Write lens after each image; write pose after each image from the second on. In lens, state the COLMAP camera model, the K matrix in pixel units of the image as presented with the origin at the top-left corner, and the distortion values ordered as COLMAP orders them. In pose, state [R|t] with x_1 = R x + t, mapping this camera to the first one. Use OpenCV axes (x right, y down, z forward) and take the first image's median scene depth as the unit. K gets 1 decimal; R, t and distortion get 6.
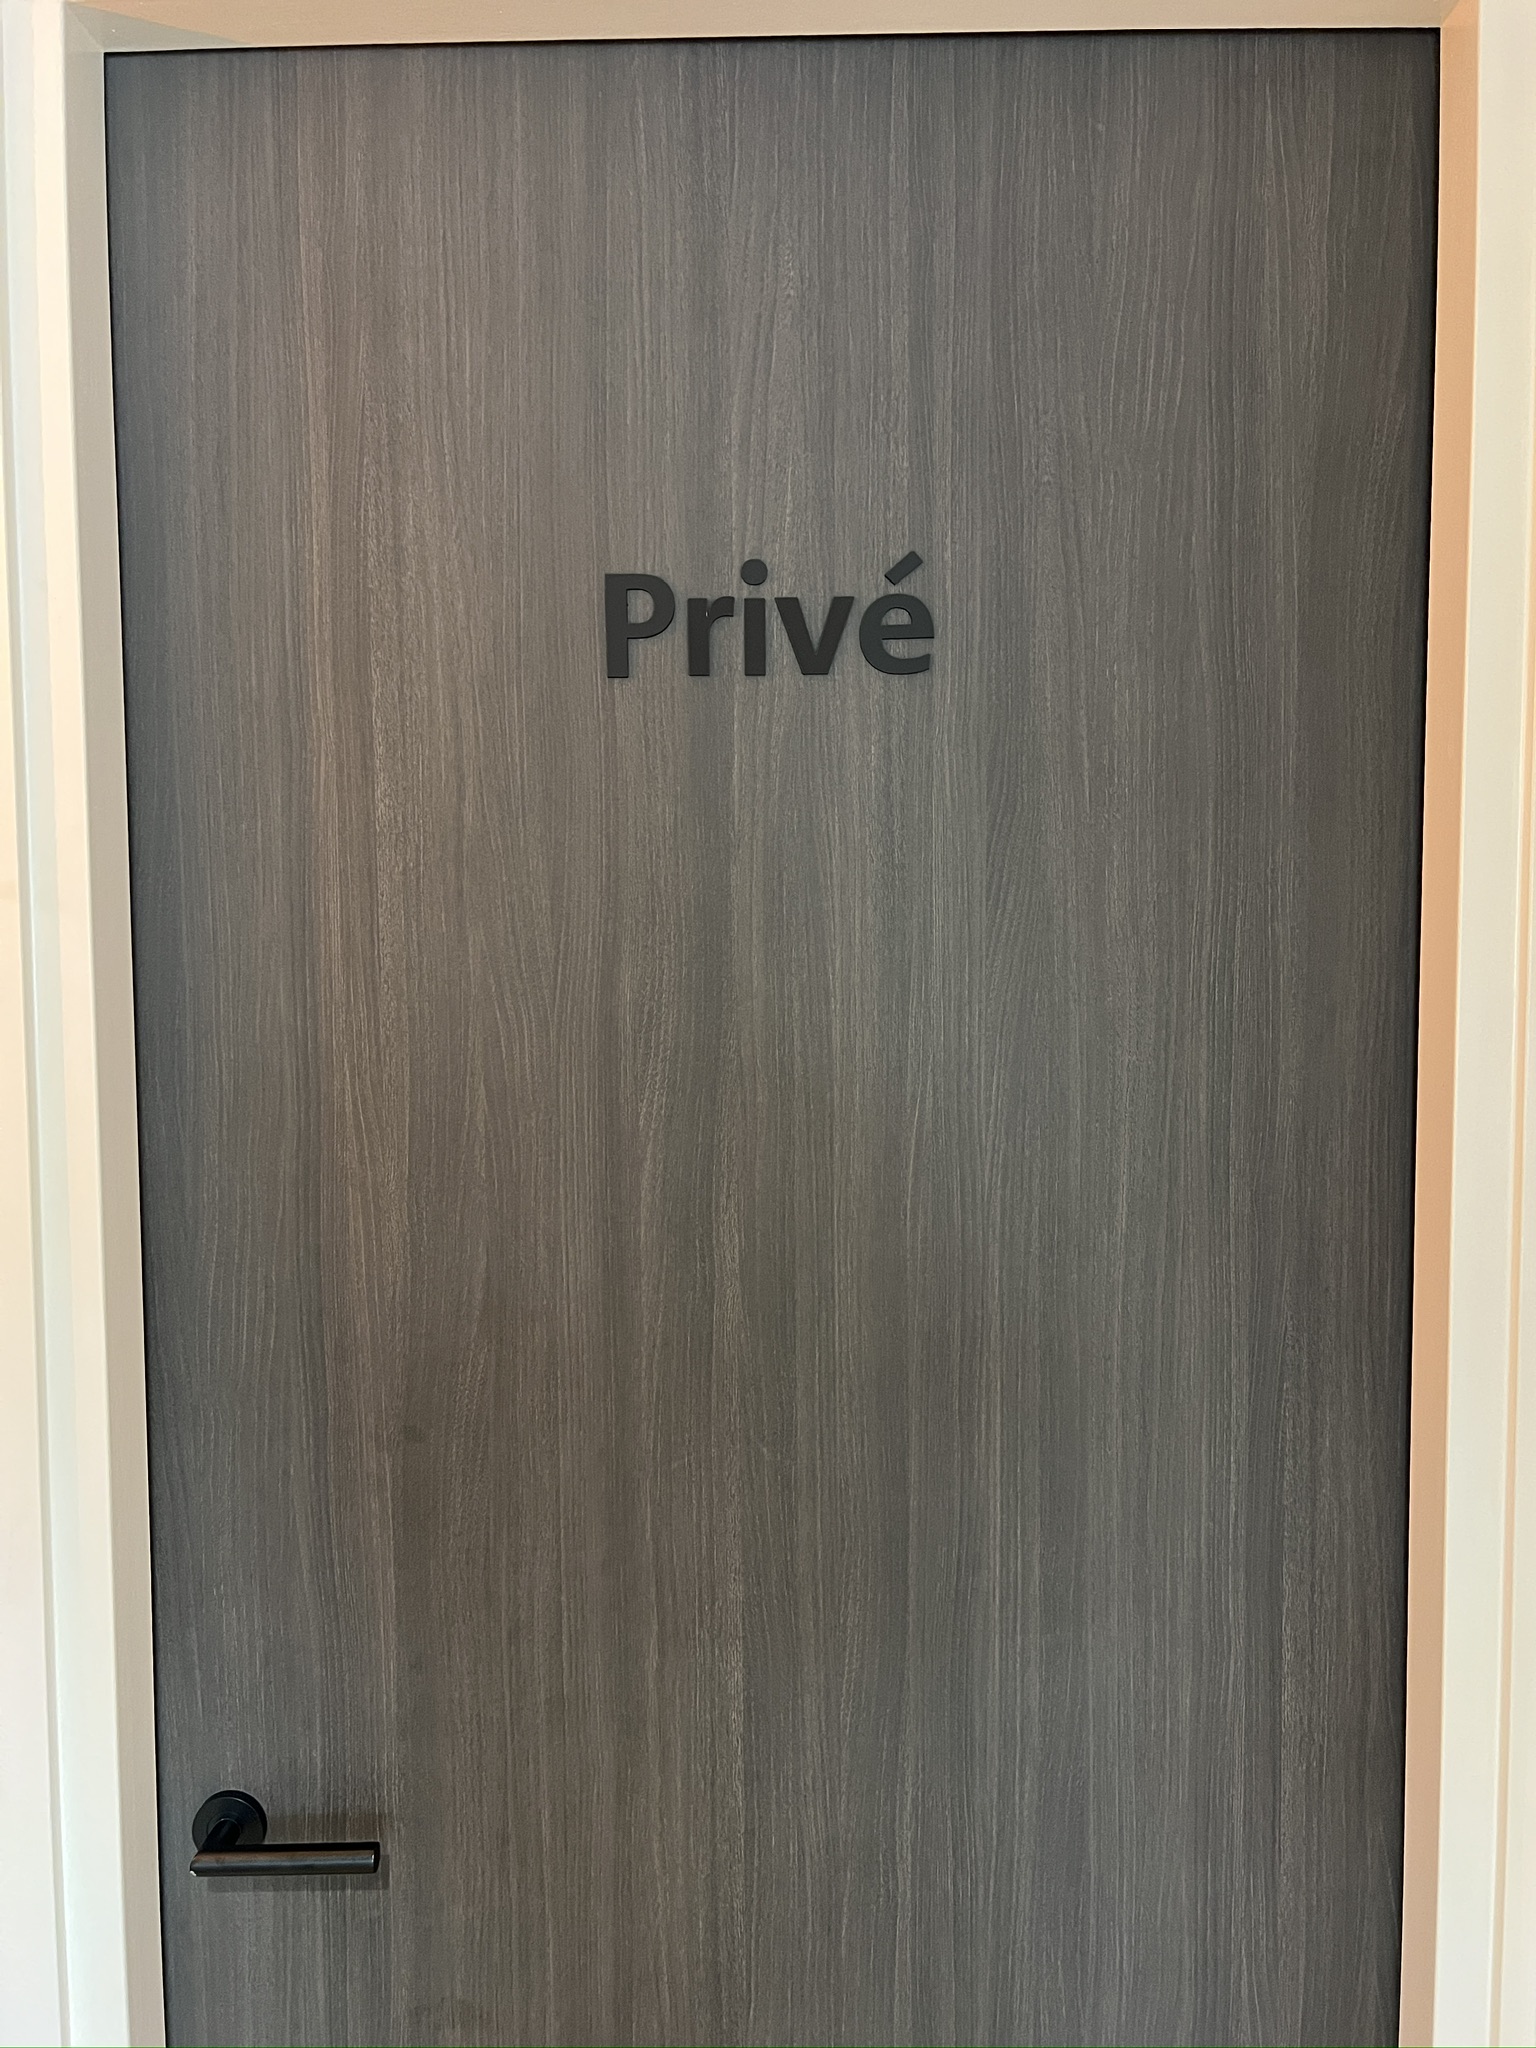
lens RADIAL K [[1535.1, 0, 750.6], [0, 1535.1, 1043.2], [0, 0, 1]] dist [0.044456, -0.052567]
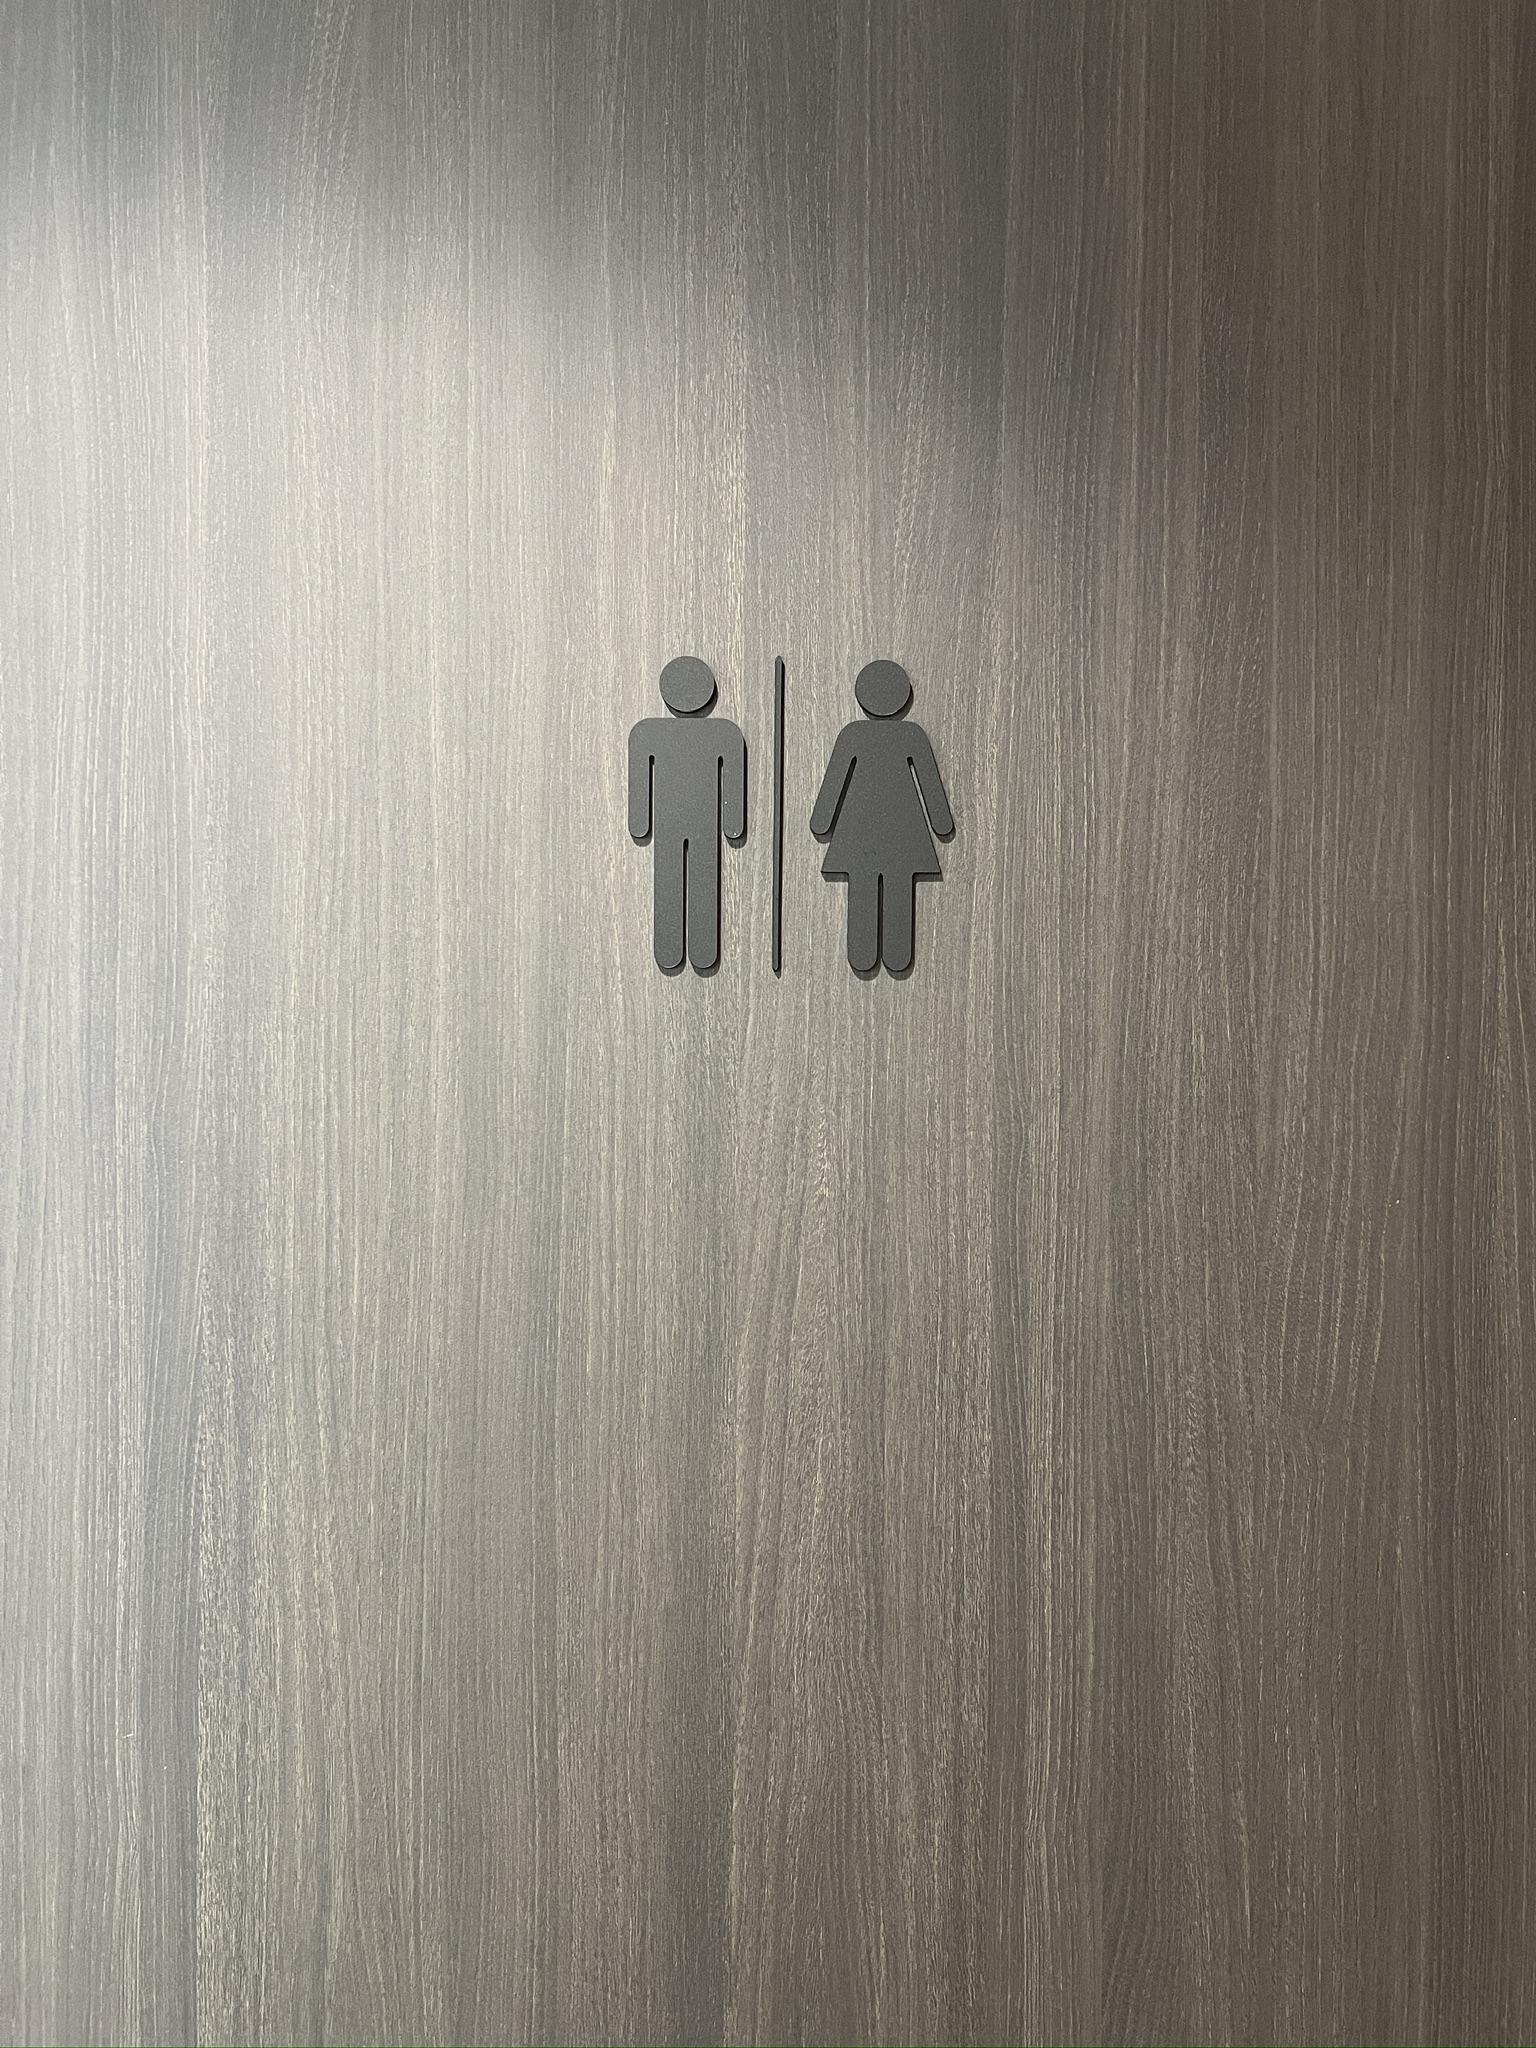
lens RADIAL K [[1535.1, 0, 726.1], [0, 1535.1, 1058.3], [0, 0, 1]] dist [0.044456, -0.052567]
pose [[0.999308, 0.016796, 0.033193, -0.042540], [-0.014836, 0.998181, -0.058440, -0.500810], [-0.034114, 0.057907, 0.997739, 0.302183]]
